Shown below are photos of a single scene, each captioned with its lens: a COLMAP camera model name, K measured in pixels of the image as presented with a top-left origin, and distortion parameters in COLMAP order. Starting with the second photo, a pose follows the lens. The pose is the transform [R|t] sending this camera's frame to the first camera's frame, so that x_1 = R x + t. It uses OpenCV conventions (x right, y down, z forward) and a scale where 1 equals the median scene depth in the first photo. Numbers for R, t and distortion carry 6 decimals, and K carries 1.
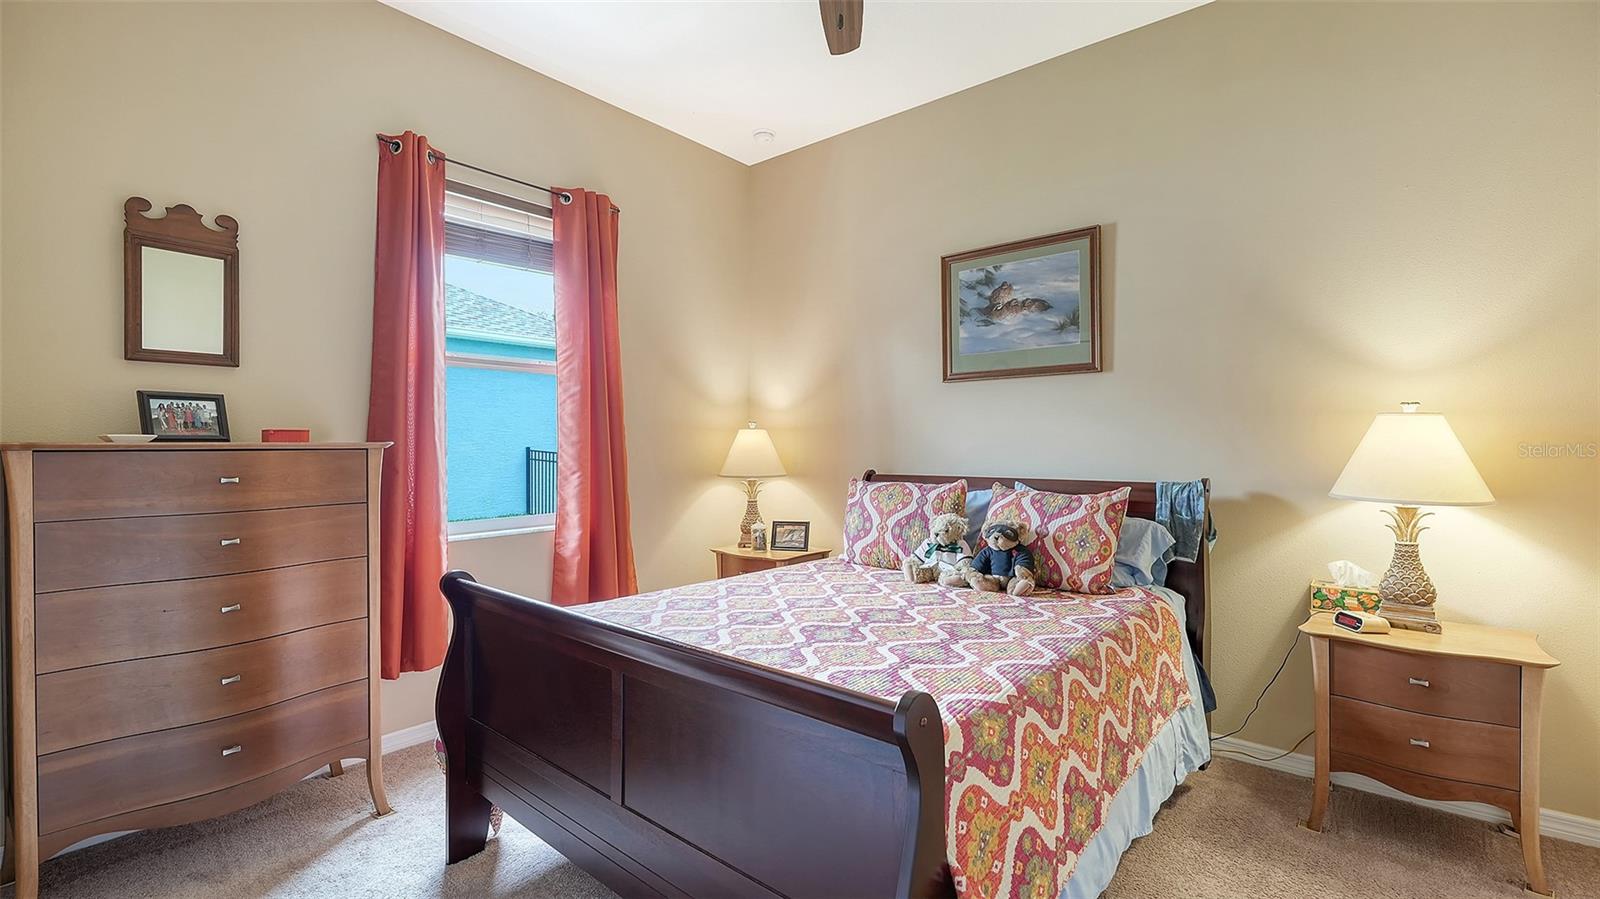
lens RADIAL K [[691.5, 0, 800.0], [0, 691.5, 449.5], [0, 0, 1]] dist [0.002279, 0.000165]
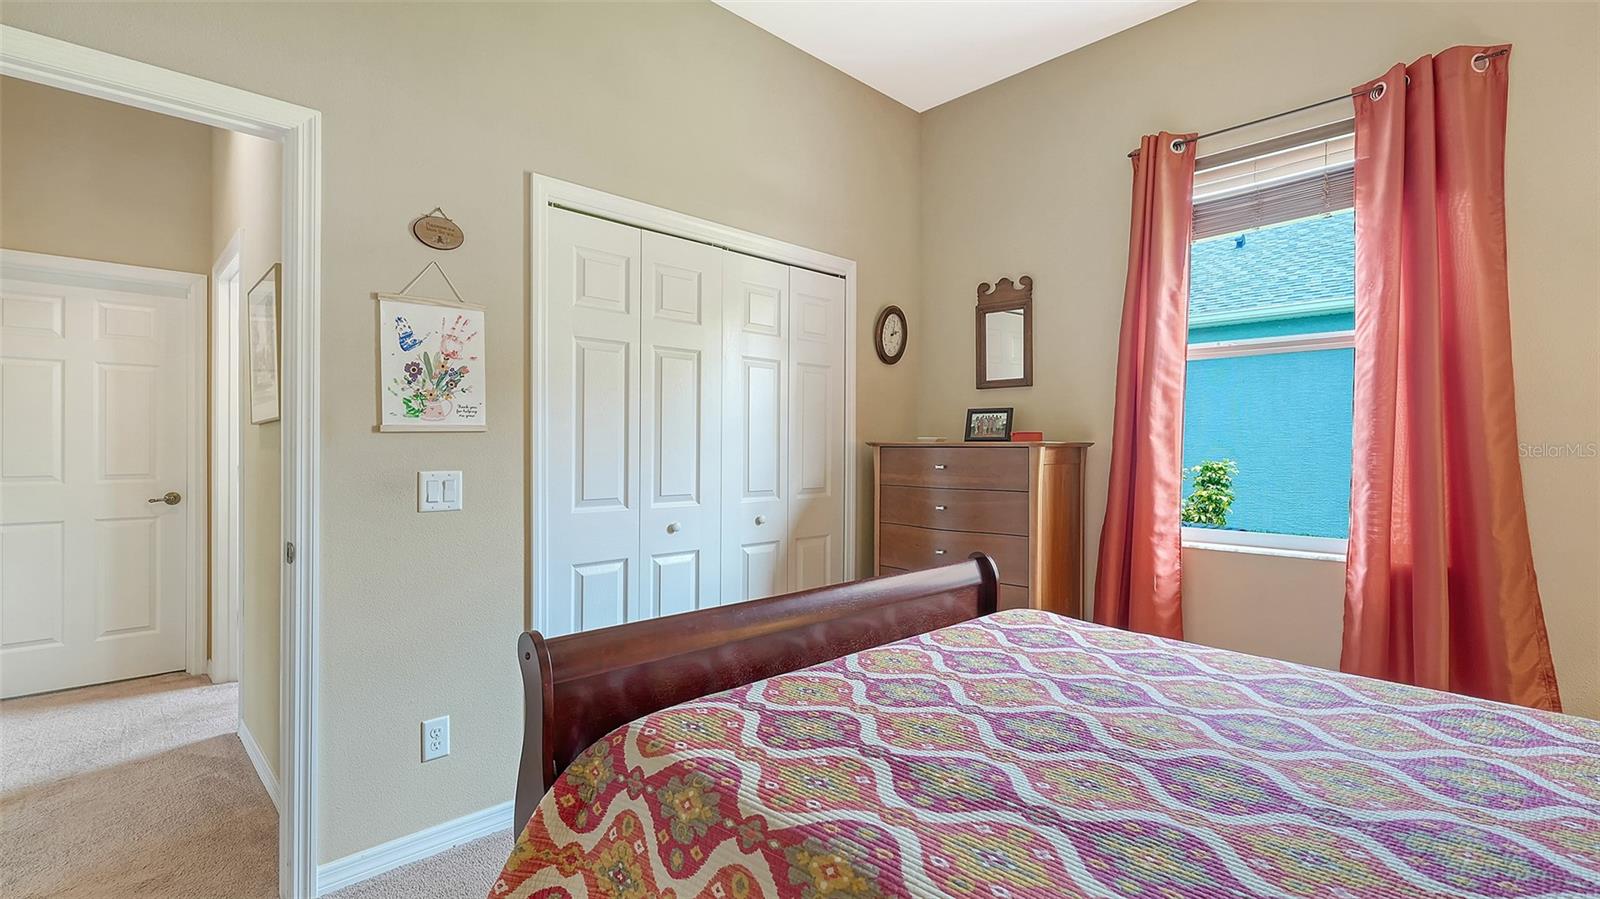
lens RADIAL K [[724.1, 0, 800.0], [0, 724.1, 449.5], [0, 0, 1]] dist [-0.014236, -0.000197]
pose [[-0.104957, 0.005563, -0.994461, 0.687800], [-0.011119, 0.999915, 0.006767, -0.000590], [0.994415, 0.011768, -0.104886, 0.774394]]
